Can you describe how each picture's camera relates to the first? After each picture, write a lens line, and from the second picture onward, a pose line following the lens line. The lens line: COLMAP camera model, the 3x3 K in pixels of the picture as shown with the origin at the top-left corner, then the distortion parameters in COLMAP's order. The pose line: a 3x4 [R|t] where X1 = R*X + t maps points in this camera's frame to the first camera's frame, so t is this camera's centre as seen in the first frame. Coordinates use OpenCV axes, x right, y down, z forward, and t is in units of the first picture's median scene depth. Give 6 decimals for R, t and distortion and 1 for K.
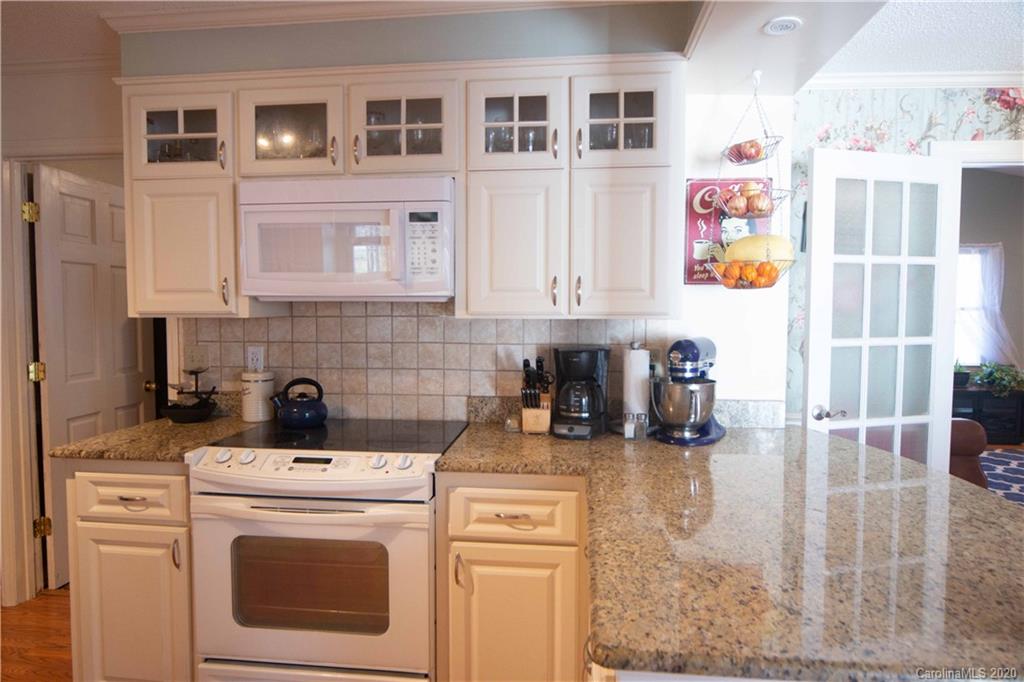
lens RADIAL K [[569.5, 0, 484.3], [0, 569.5, 349.2], [0, 0, 1]] dist [-0.016135, 0.004691]
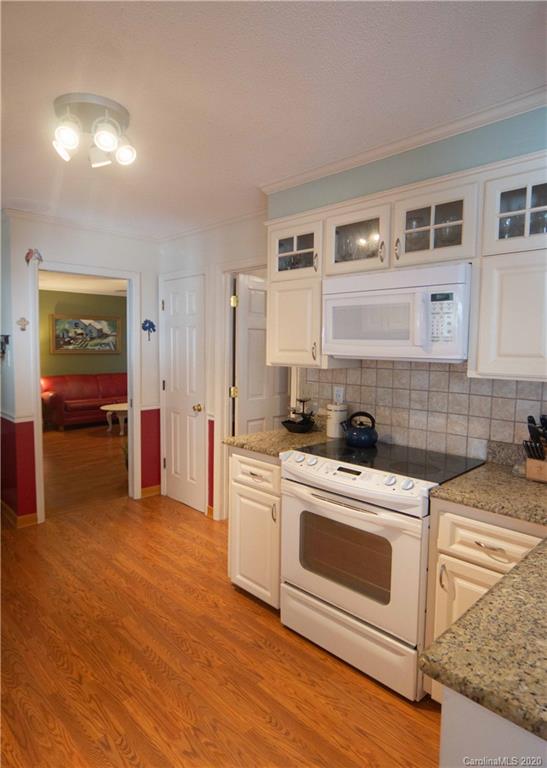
lens RADIAL K [[442.6, 0, 281.8], [0, 442.6, 387.2], [0, 0, 1]] dist [-0.007483, -0.000927]
pose [[0.792932, 0.065149, -0.605817, 0.219066], [-0.052561, 0.997875, 0.038515, -0.049726], [0.607039, 0.001302, 0.794671, -0.004948]]
